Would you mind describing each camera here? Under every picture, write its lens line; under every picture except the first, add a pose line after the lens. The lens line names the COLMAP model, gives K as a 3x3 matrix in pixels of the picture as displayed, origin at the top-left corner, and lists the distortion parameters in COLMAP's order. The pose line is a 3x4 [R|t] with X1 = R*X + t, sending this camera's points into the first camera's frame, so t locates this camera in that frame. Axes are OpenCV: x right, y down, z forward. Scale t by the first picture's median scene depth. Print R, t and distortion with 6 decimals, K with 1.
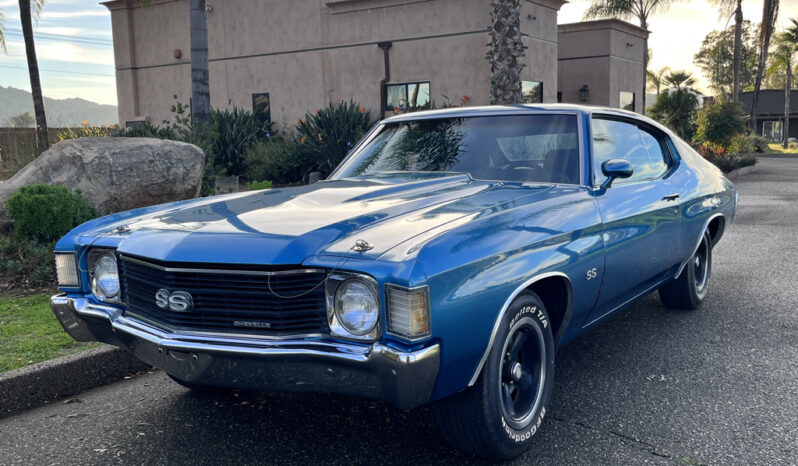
lens RADIAL K [[759.1, 0, 399.2], [0, 759.1, 233.0], [0, 0, 1]] dist [0.030001, 0.000000]
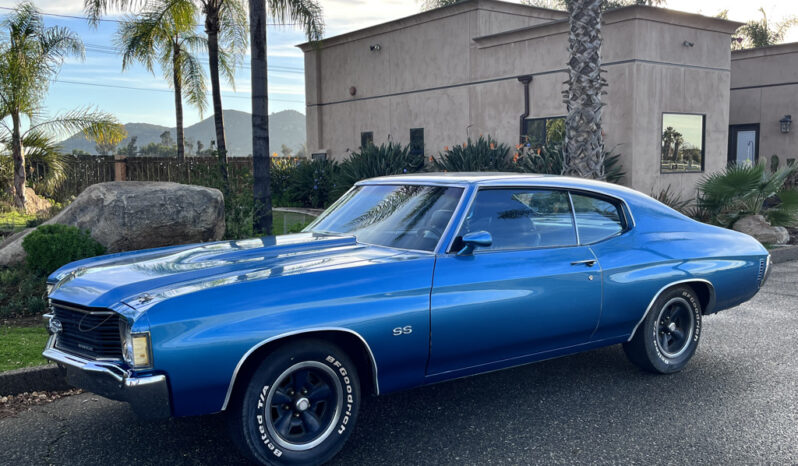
lens RADIAL K [[759.1, 0, 399.0], [0, 759.1, 234.3], [0, 0, 1]] dist [0.030001, 0.000000]
pose [[0.941549, 0.042648, -0.334165, 0.158984], [-0.052667, 0.998392, -0.020975, -0.021502], [0.332733, 0.037348, 0.942281, 0.043621]]
